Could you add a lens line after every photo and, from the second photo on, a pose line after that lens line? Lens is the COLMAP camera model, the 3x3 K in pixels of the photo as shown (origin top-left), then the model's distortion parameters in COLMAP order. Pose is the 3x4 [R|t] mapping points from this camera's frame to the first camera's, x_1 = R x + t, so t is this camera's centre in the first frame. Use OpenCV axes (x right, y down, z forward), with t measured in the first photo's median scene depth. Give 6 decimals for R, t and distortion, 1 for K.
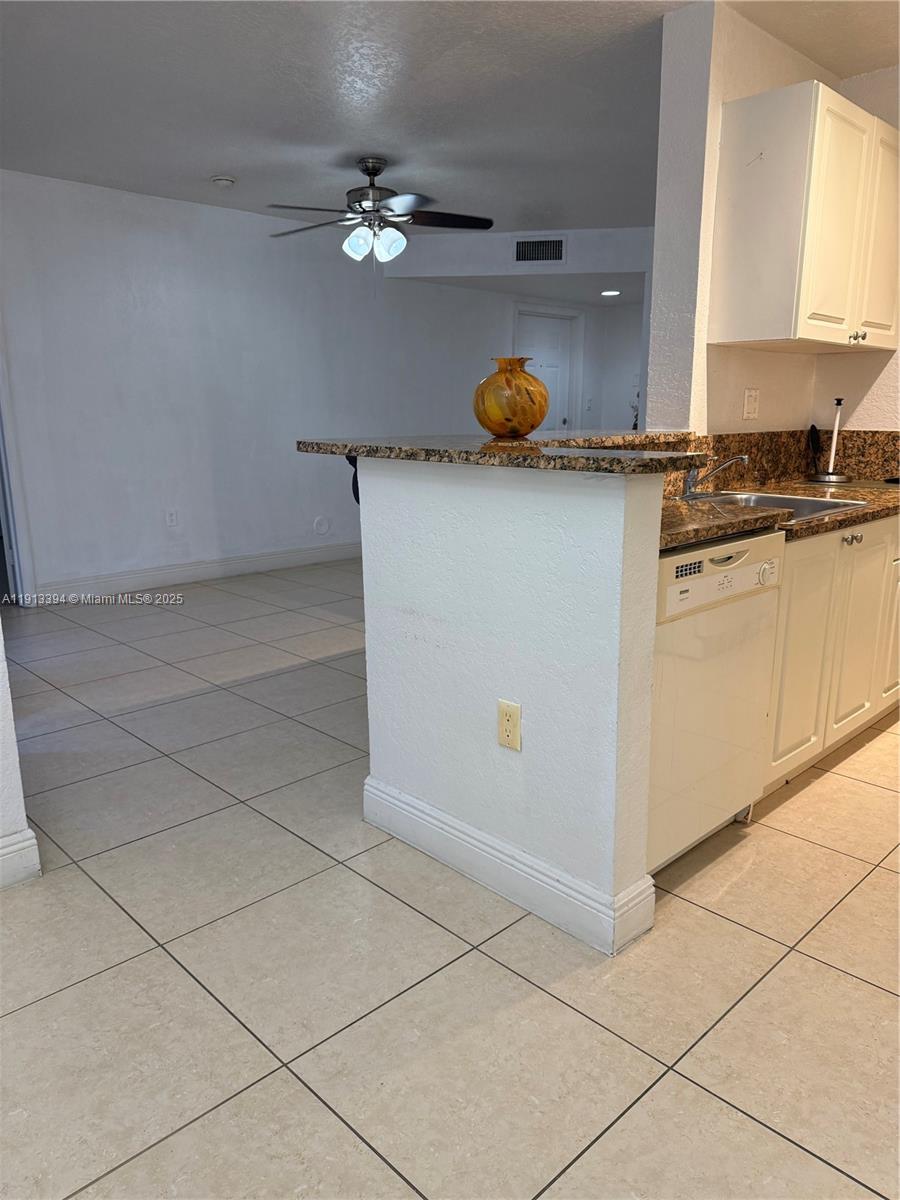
lens RADIAL K [[854.8, 0, 448.8], [0, 854.8, 604.4], [0, 0, 1]] dist [0.035765, -0.044299]
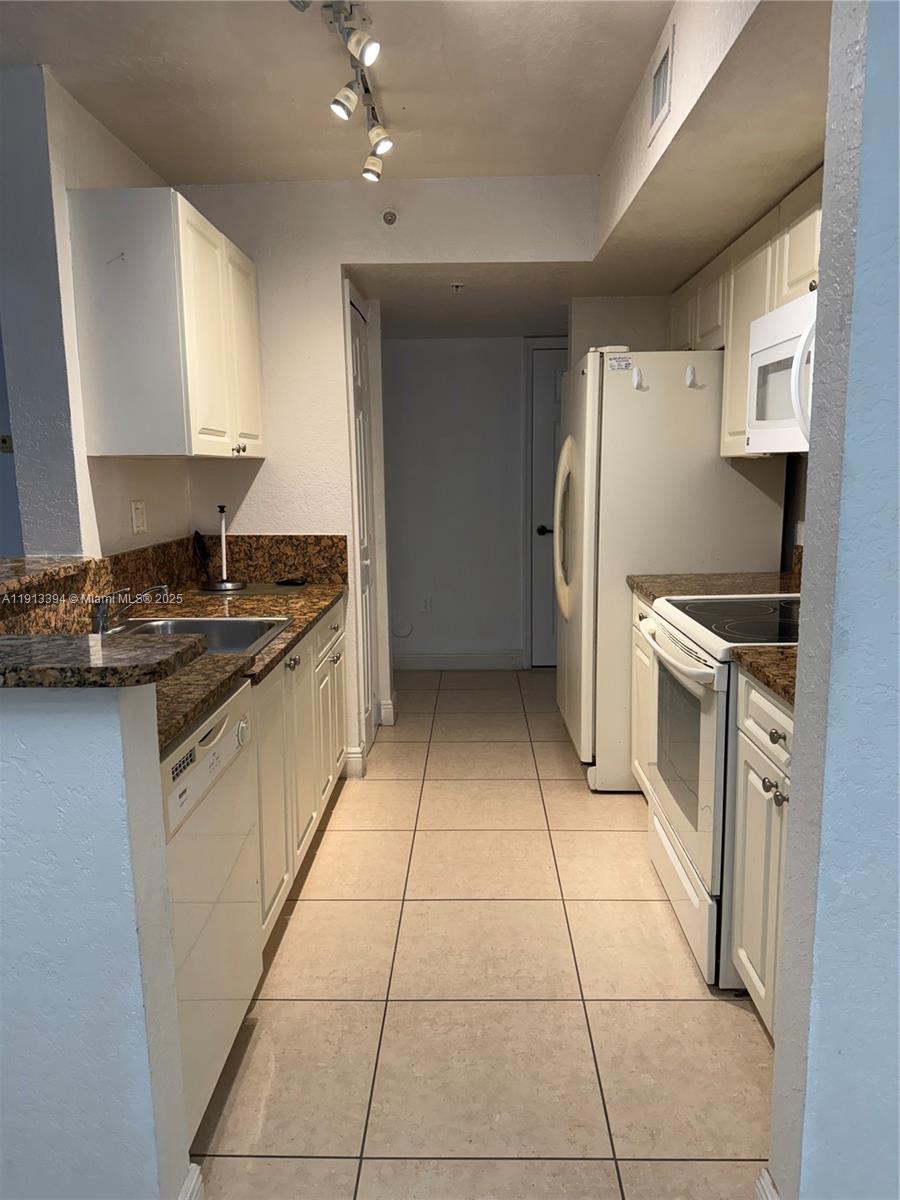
lens RADIAL K [[854.8, 0, 447.6], [0, 854.8, 598.5], [0, 0, 1]] dist [0.035765, -0.044299]
pose [[0.719247, -0.116428, 0.684929, -0.049338], [0.168495, 0.985658, -0.009390, -0.092749], [-0.674013, 0.122161, 0.728549, 0.141904]]
